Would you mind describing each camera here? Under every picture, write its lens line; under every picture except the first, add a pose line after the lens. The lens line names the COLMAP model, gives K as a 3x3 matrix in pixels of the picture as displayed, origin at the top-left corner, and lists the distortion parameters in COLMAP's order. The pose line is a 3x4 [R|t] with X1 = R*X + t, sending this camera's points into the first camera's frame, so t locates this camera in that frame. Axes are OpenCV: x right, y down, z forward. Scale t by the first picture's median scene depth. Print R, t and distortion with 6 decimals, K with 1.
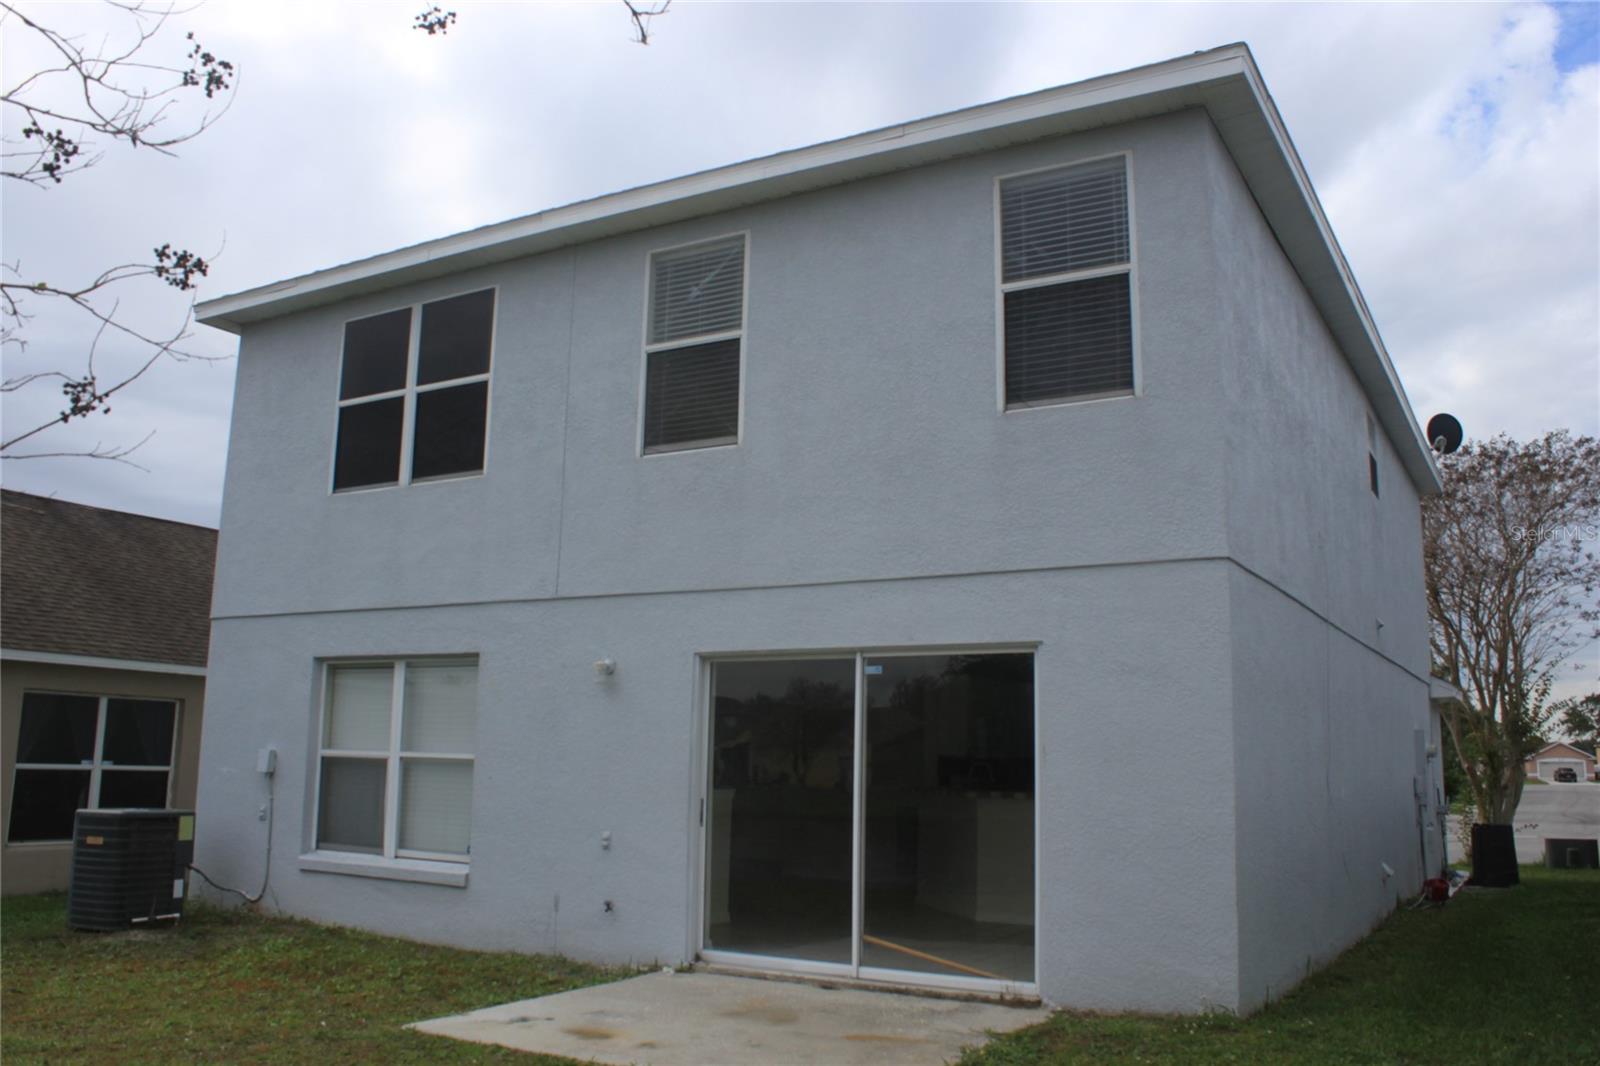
lens RADIAL K [[1330.4, 0, 796.1], [0, 1330.4, 523.1], [0, 0, 1]] dist [-0.109426, 0.058307]
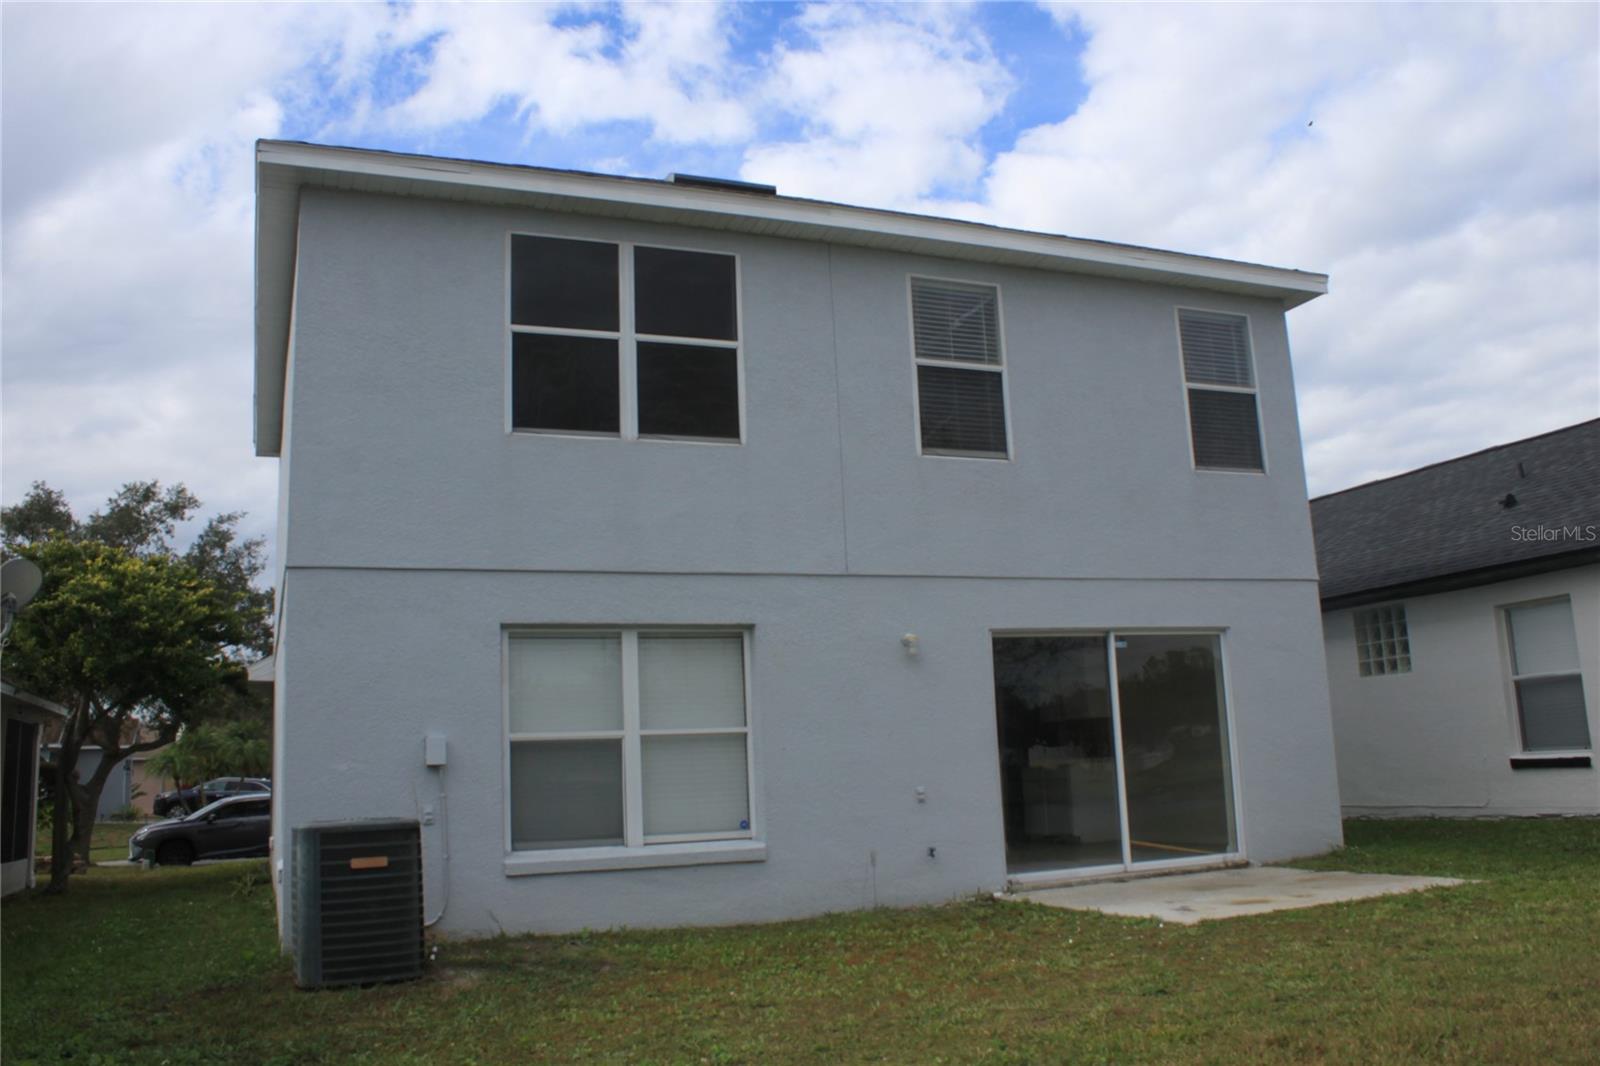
lens RADIAL K [[1330.4, 0, 796.4], [0, 1330.4, 534.6], [0, 0, 1]] dist [-0.109426, 0.058307]
pose [[0.606008, 0.095153, 0.789747, -0.988880], [-0.083406, 0.994948, -0.055876, 0.082592], [-0.791074, -0.032009, 0.610883, 0.360543]]
